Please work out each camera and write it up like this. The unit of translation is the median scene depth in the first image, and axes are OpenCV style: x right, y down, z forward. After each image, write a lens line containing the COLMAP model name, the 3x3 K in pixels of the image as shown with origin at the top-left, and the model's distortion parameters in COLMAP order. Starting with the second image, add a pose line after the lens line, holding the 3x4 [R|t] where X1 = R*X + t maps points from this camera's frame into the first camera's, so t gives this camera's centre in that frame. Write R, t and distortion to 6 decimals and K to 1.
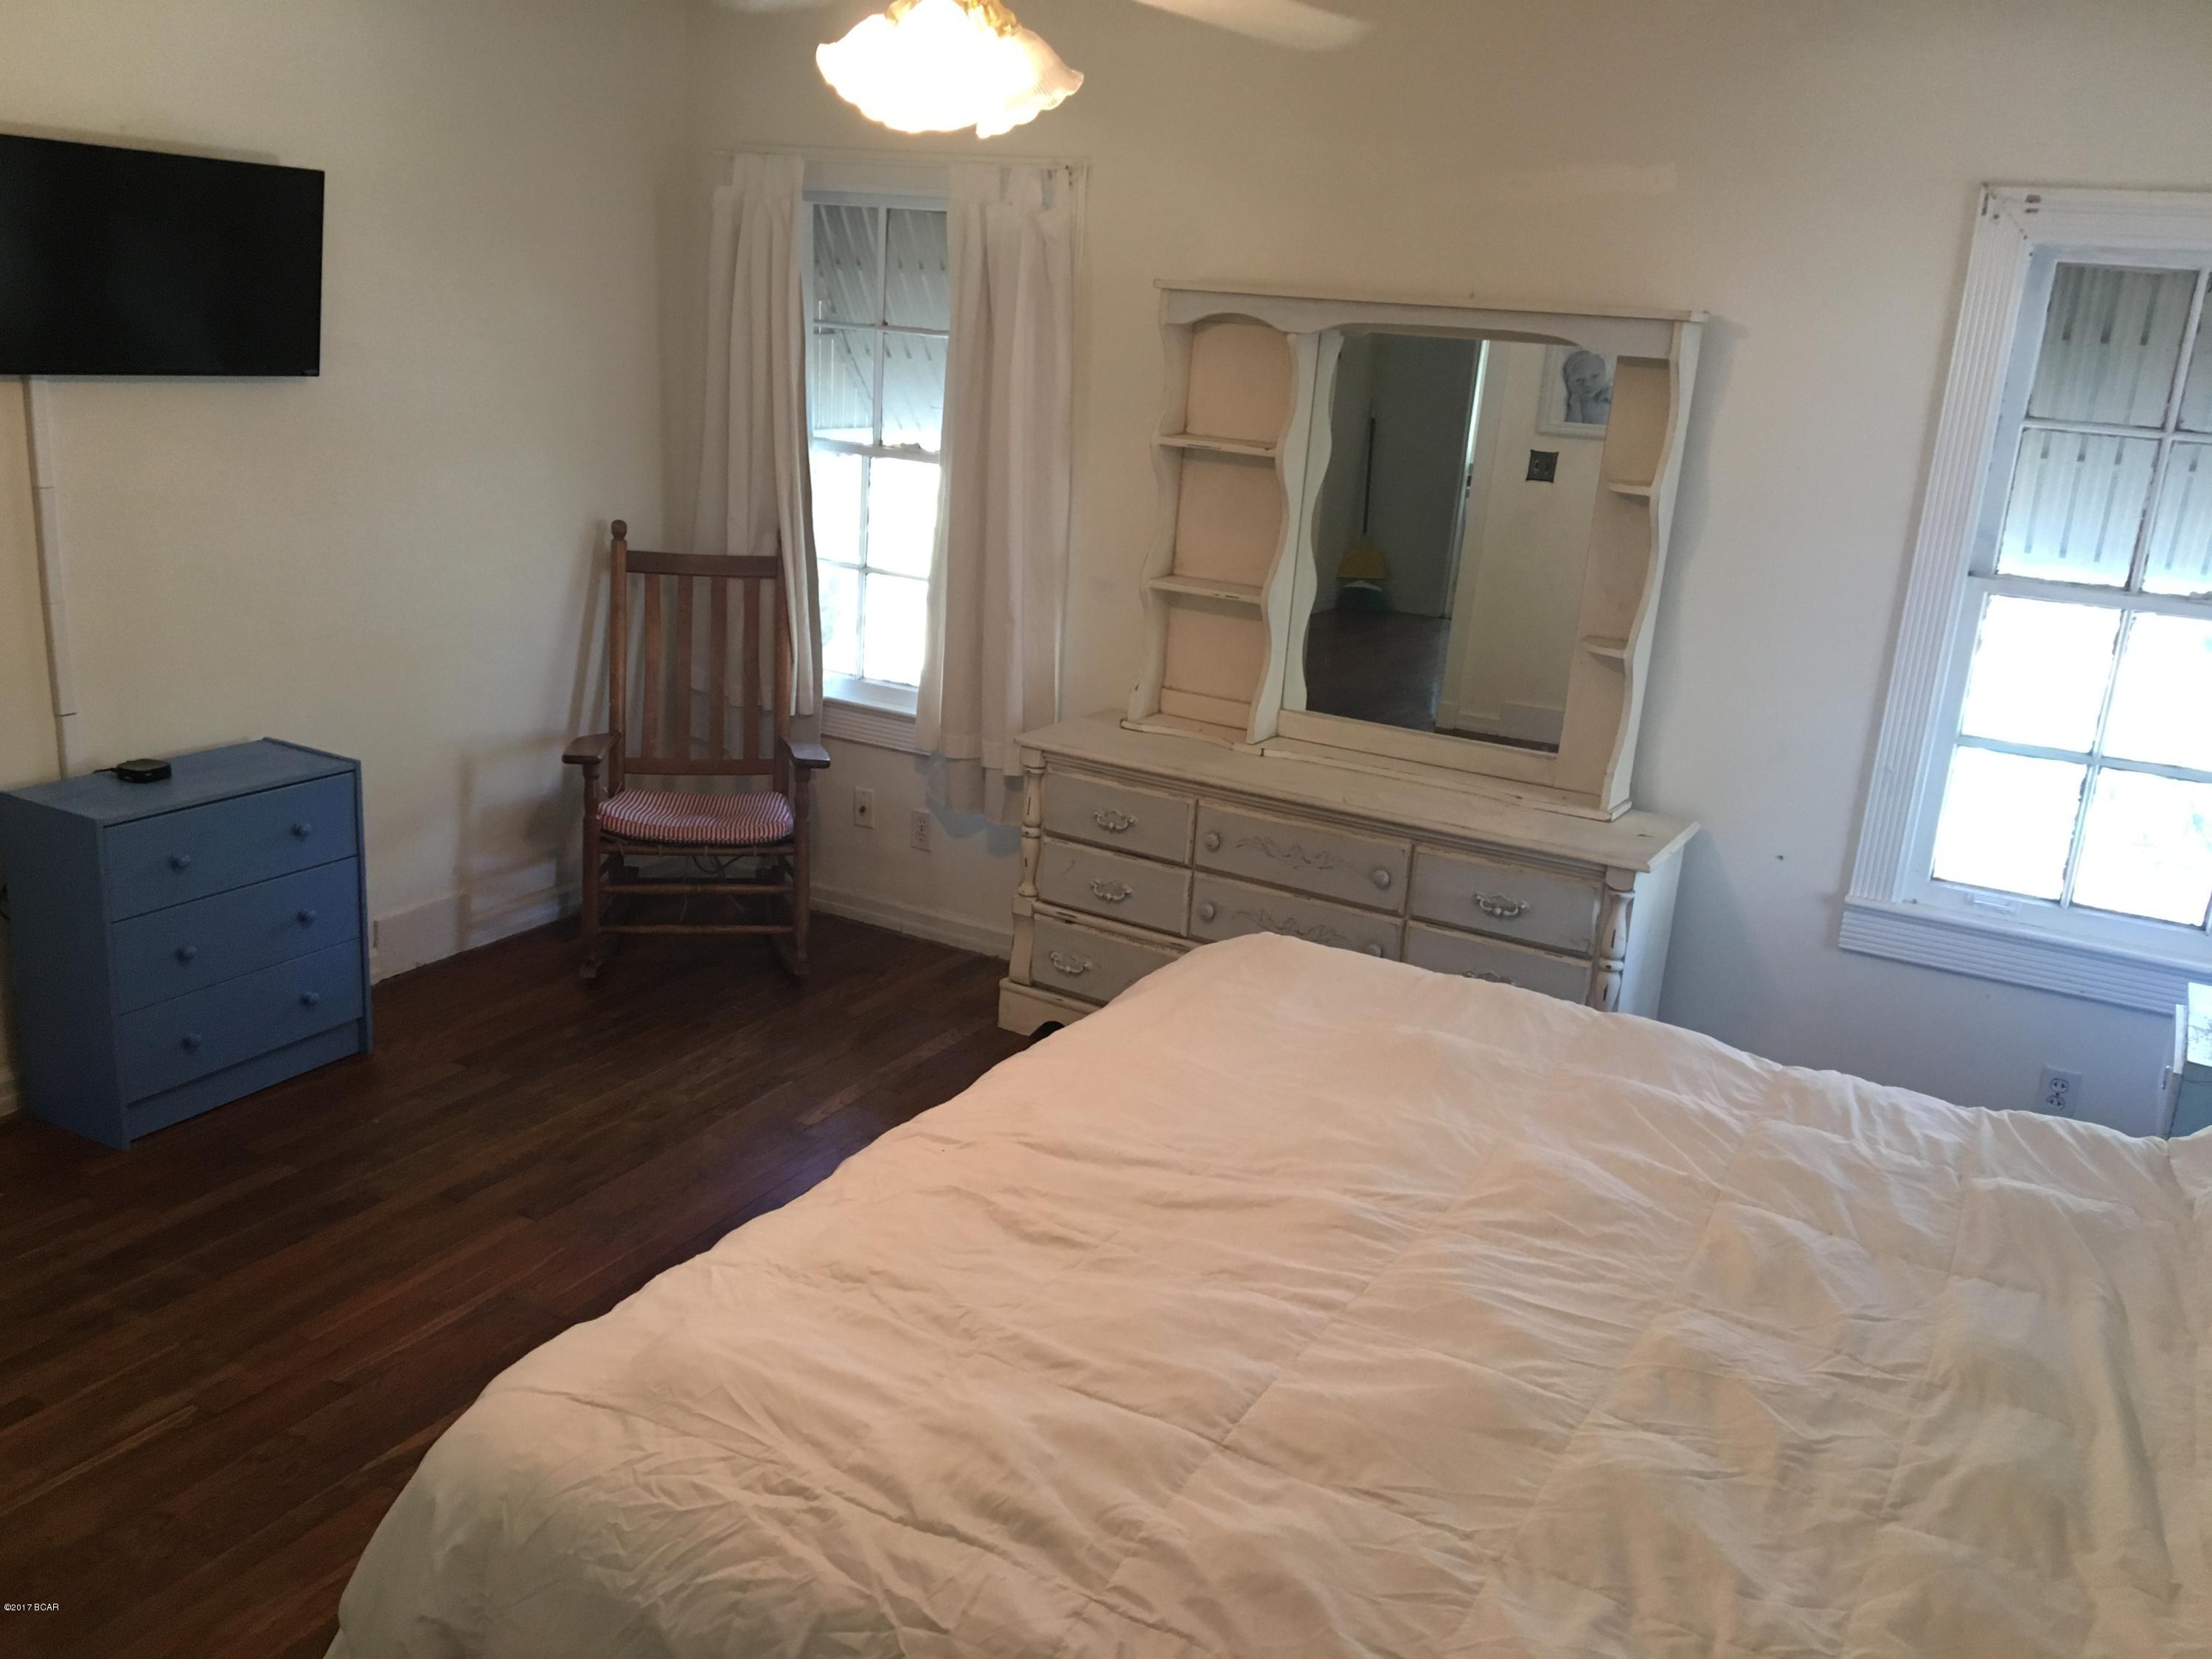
lens RADIAL K [[1866.9, 0, 1103.7], [0, 1866.9, 842.4], [0, 0, 1]] dist [0.084243, -0.136379]
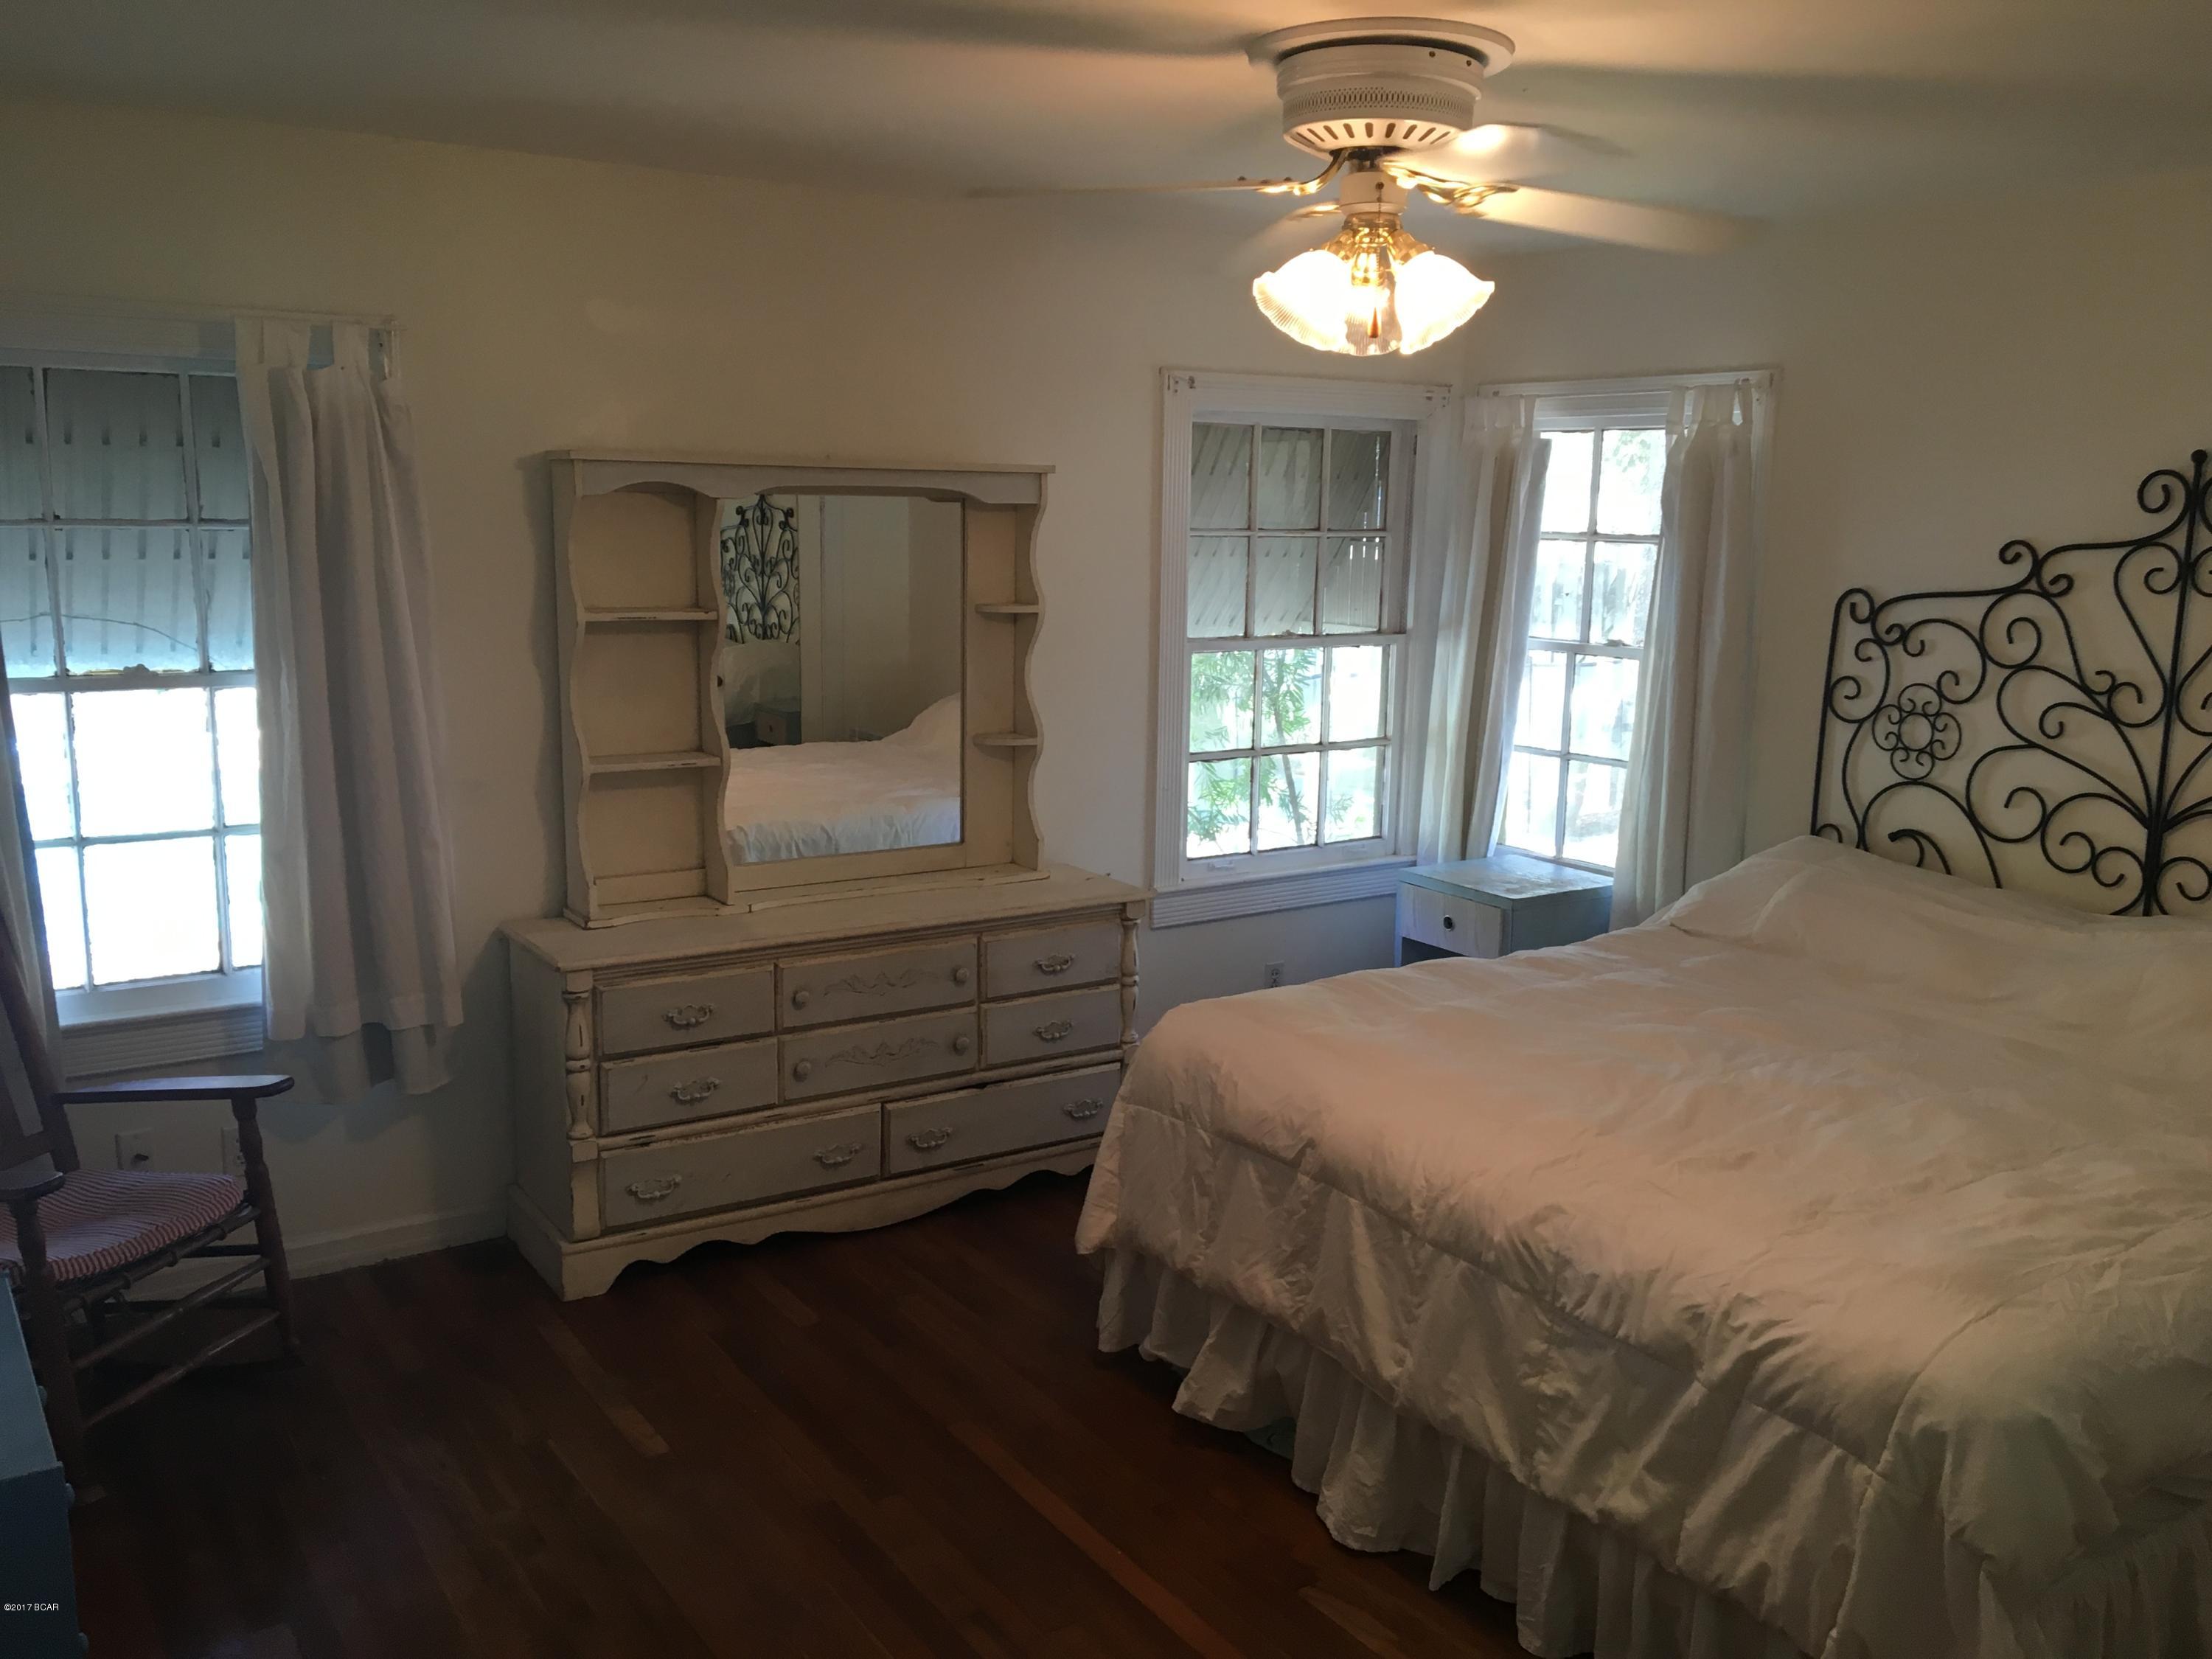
lens RADIAL K [[1866.9, 0, 1113.1], [0, 1866.9, 825.6], [0, 0, 1]] dist [0.084243, -0.136379]
pose [[0.448716, -0.212947, 0.867933, -0.751915], [0.261718, 0.959928, 0.100211, -0.153308], [-0.854492, 0.182187, 0.486467, 0.370426]]
